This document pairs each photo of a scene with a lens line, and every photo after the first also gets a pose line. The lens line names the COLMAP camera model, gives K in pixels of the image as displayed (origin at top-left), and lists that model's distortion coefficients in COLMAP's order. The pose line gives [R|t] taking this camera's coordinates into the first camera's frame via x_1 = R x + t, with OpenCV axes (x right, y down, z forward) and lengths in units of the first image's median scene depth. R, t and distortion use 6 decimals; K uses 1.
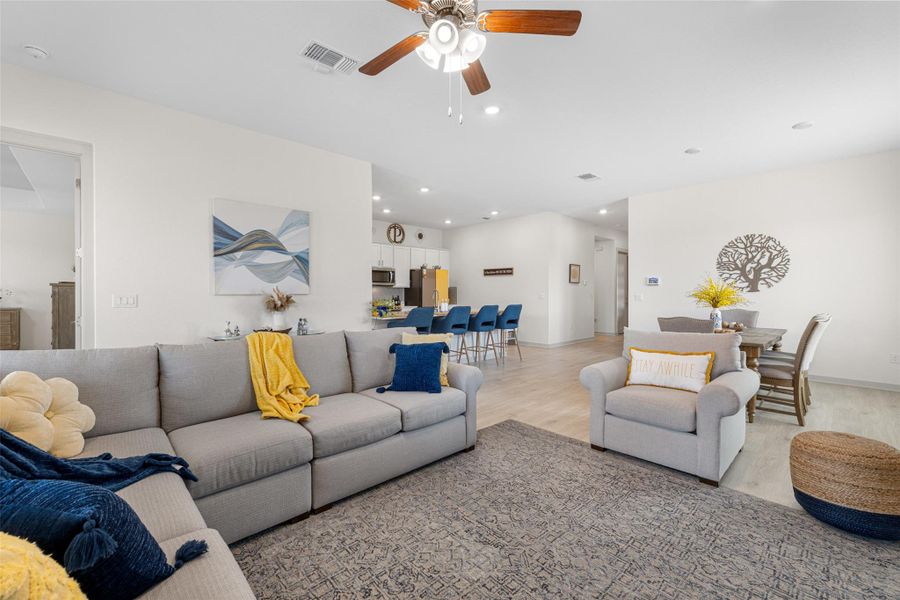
lens RADIAL K [[381.7, 0, 443.9], [0, 381.7, 295.2], [0, 0, 1]] dist [0.001596, -0.001024]
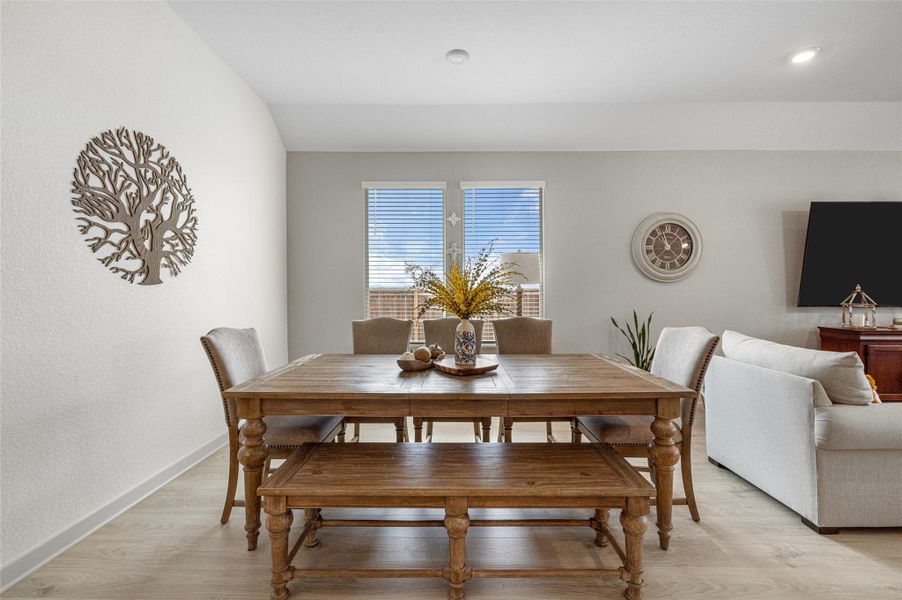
lens RADIAL K [[382.6, 0, 456.0], [0, 382.6, 292.0], [0, 0, 1]] dist [0.001596, -0.001024]
pose [[-0.731186, -0.001736, 0.682175, 0.308442], [0.001647, 0.999989, 0.004310, -0.002192], [-0.682176, 0.004275, -0.731176, 1.062690]]
